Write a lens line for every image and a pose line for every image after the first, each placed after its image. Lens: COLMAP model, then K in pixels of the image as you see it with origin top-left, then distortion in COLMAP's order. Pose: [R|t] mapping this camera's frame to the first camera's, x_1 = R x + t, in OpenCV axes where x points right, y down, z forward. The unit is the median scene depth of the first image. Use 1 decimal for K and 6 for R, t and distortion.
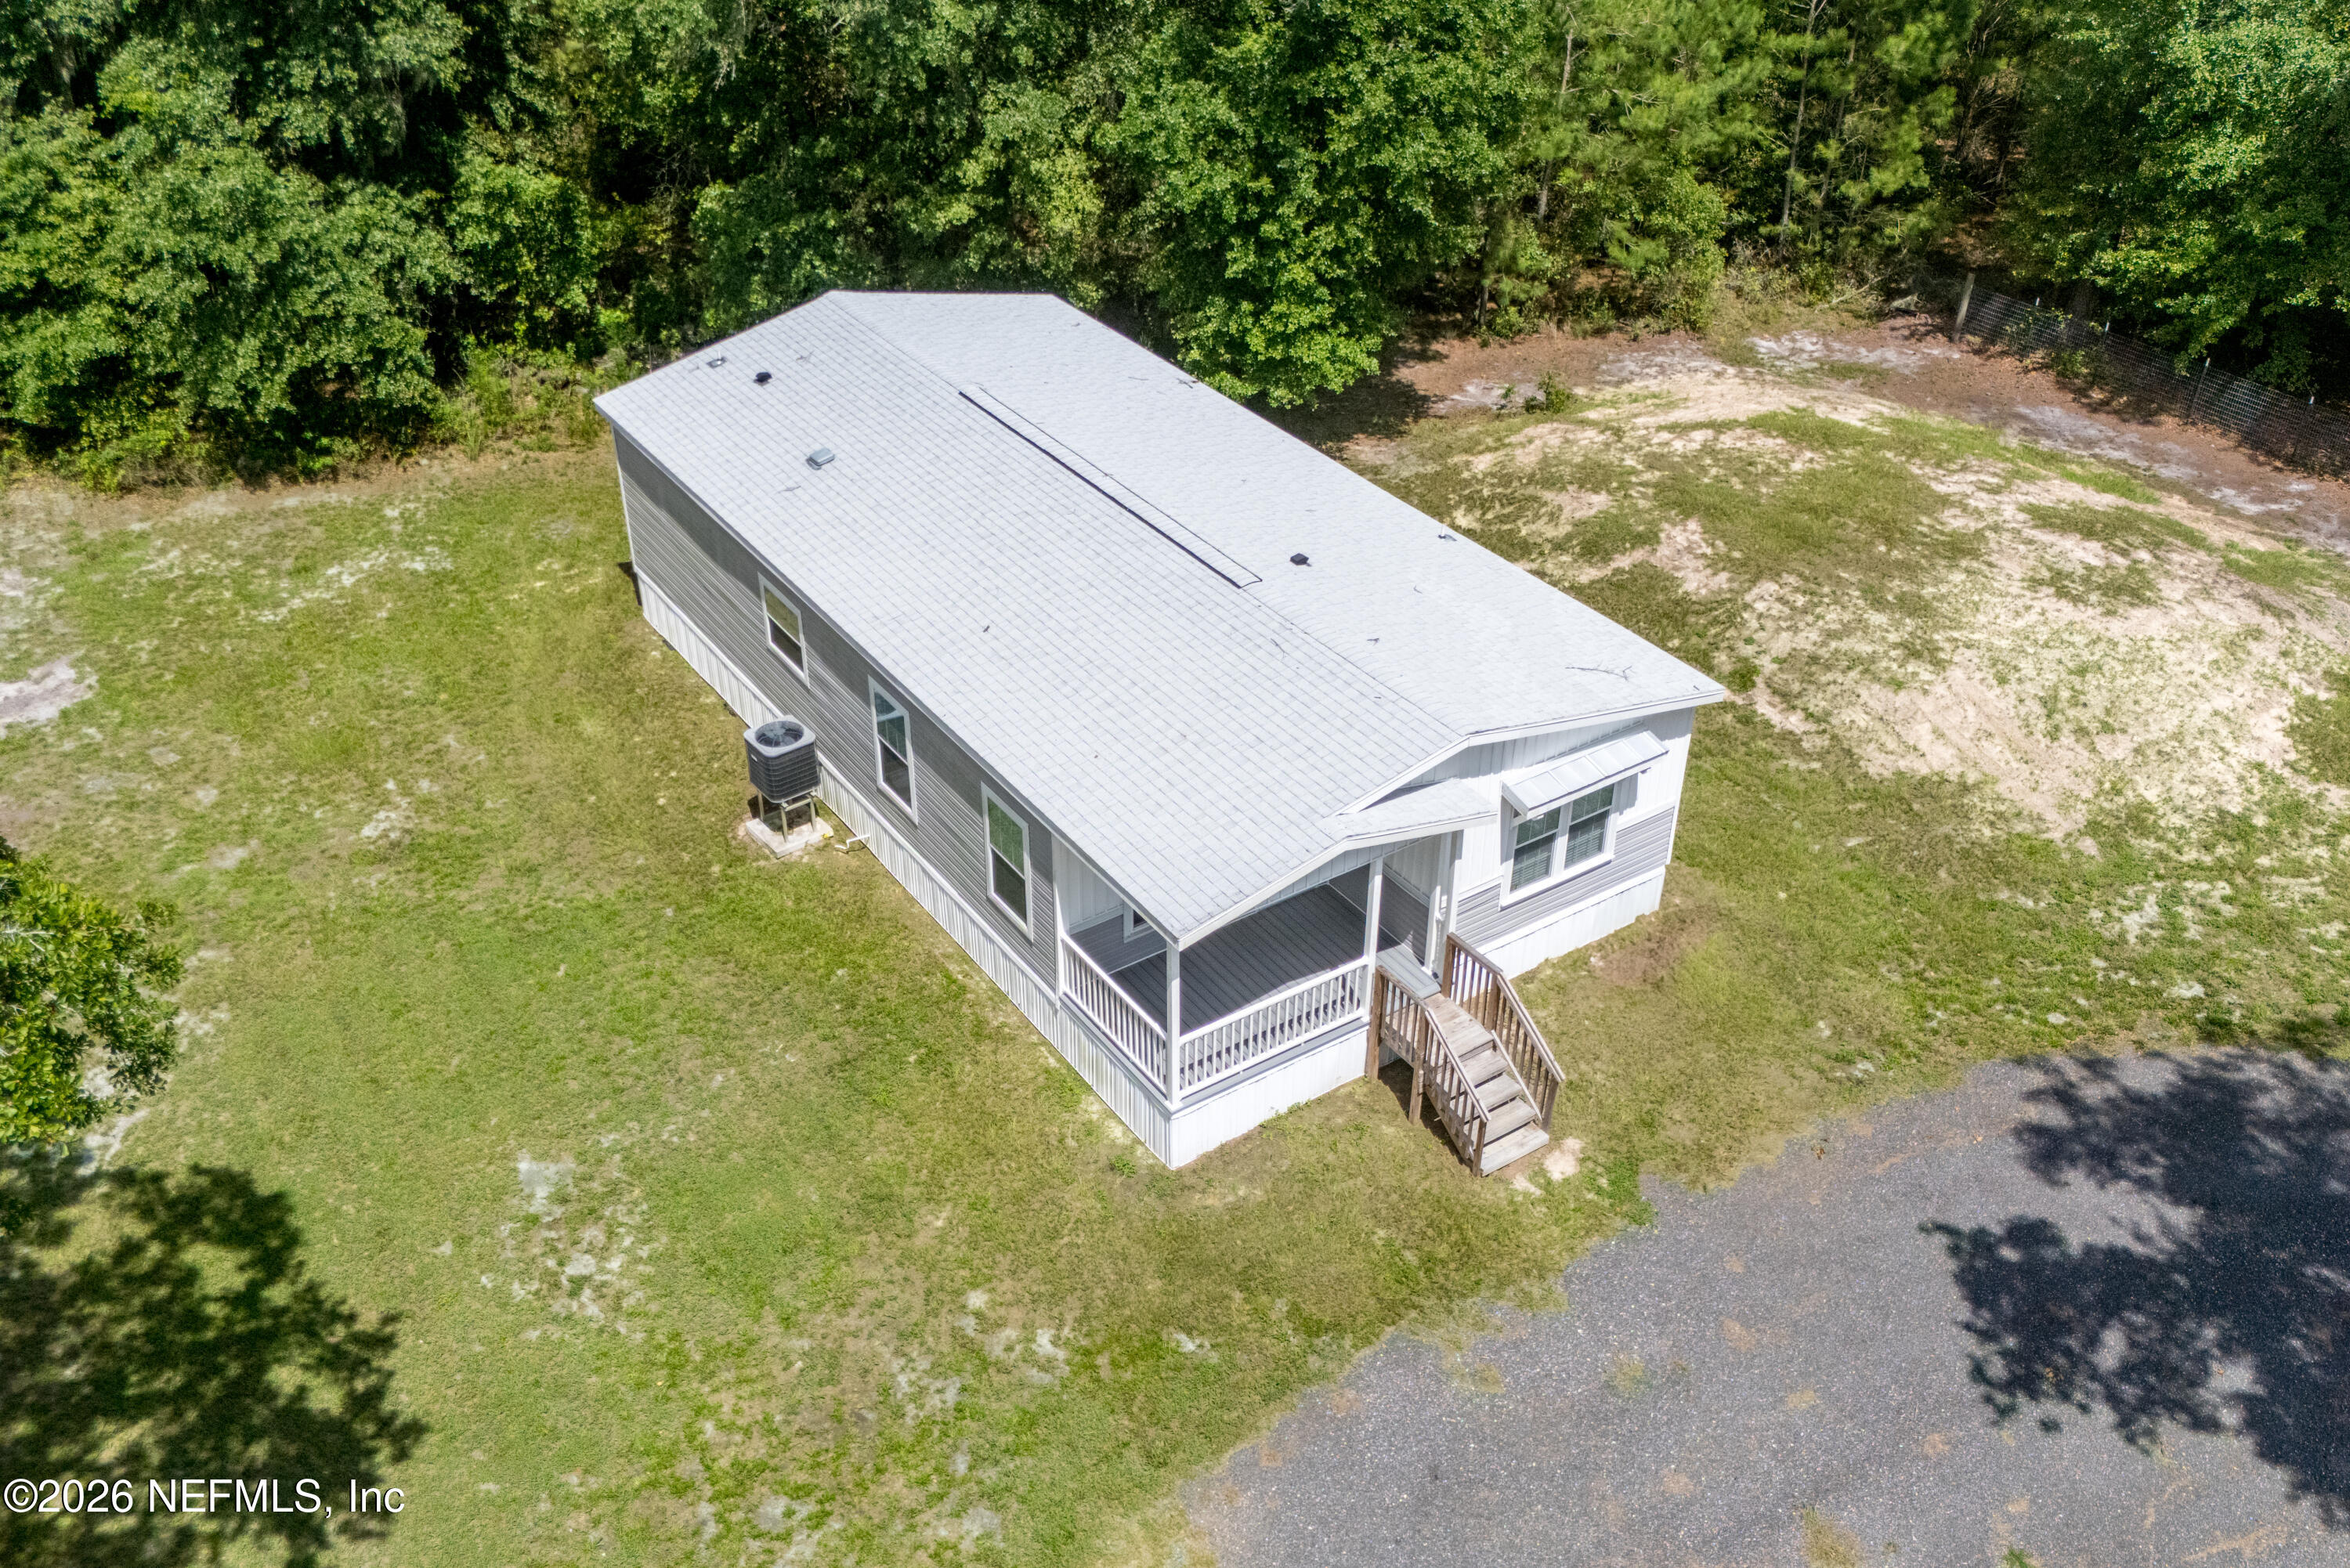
lens RADIAL K [[2049.4, 0, 1175.0], [0, 2049.4, 784.0], [0, 0, 1]] dist [0.092791, -0.184959]
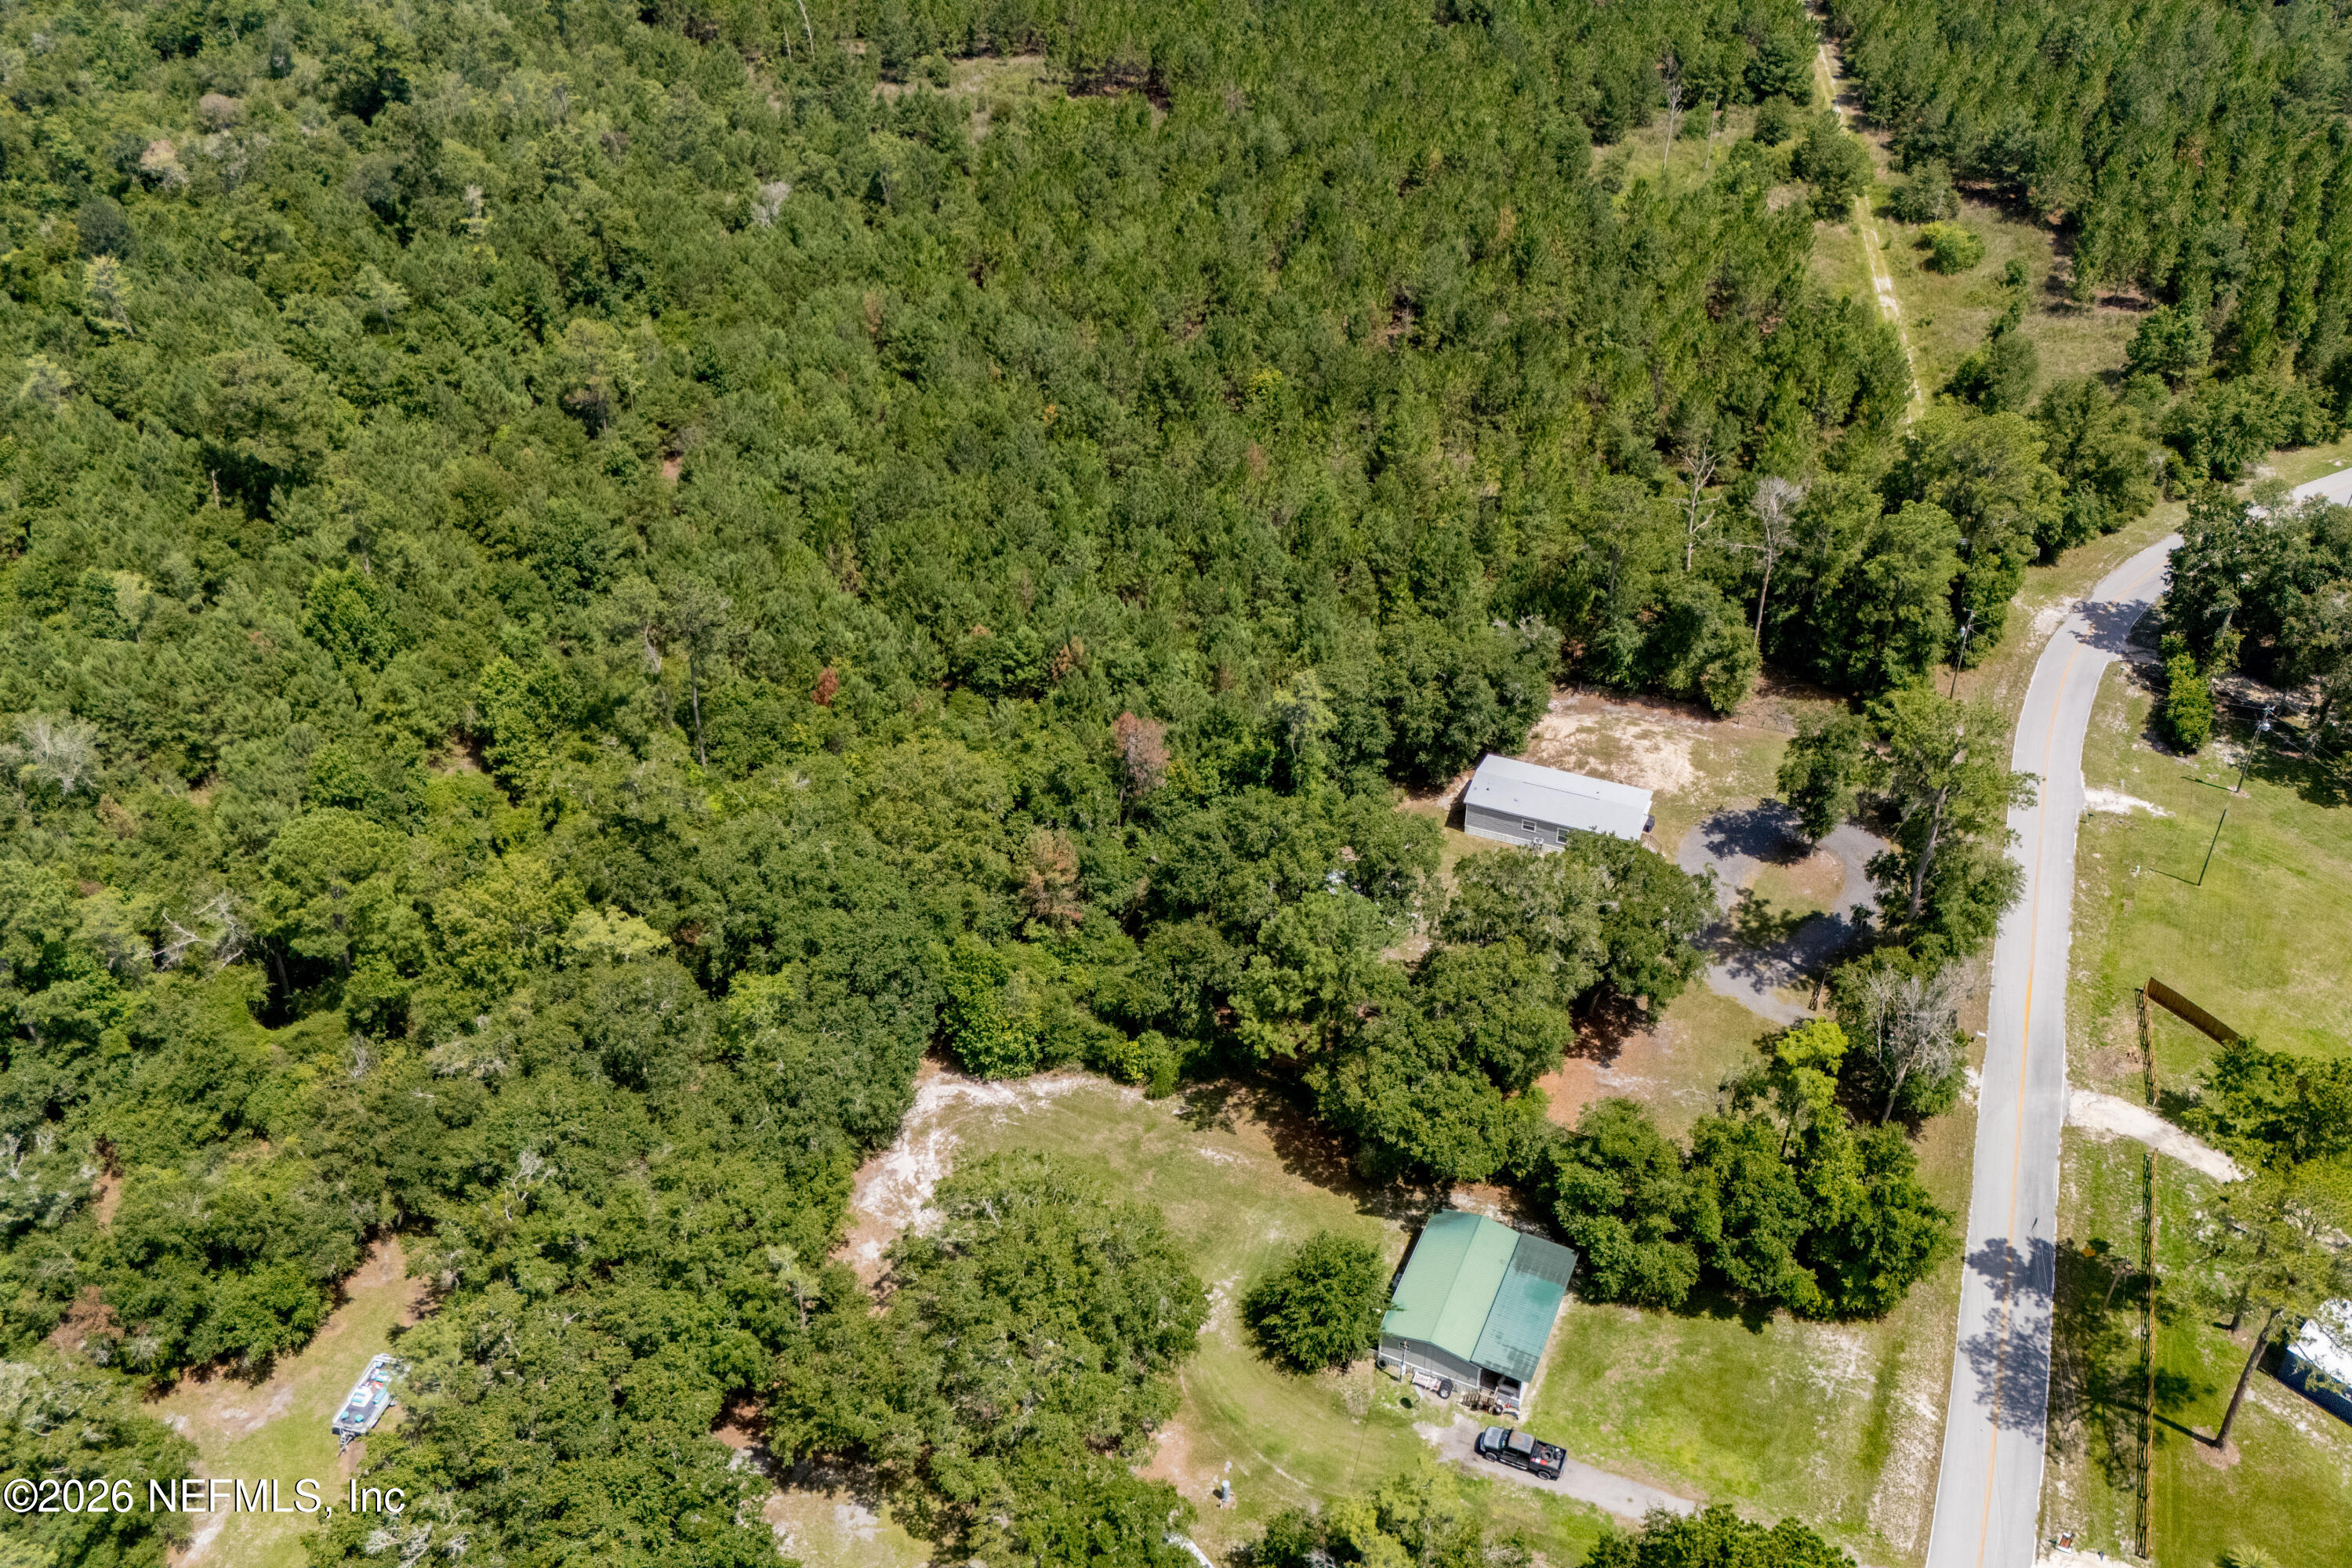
lens RADIAL K [[2063.3, 0, 1151.8], [0, 2063.3, 795.0], [0, 0, 1]] dist [0.079880, -0.107180]
pose [[0.840474, -0.328449, 0.430958, -4.638552], [0.309732, 0.943812, 0.115261, -1.501593], [-0.444601, 0.036607, 0.894980, -5.085225]]
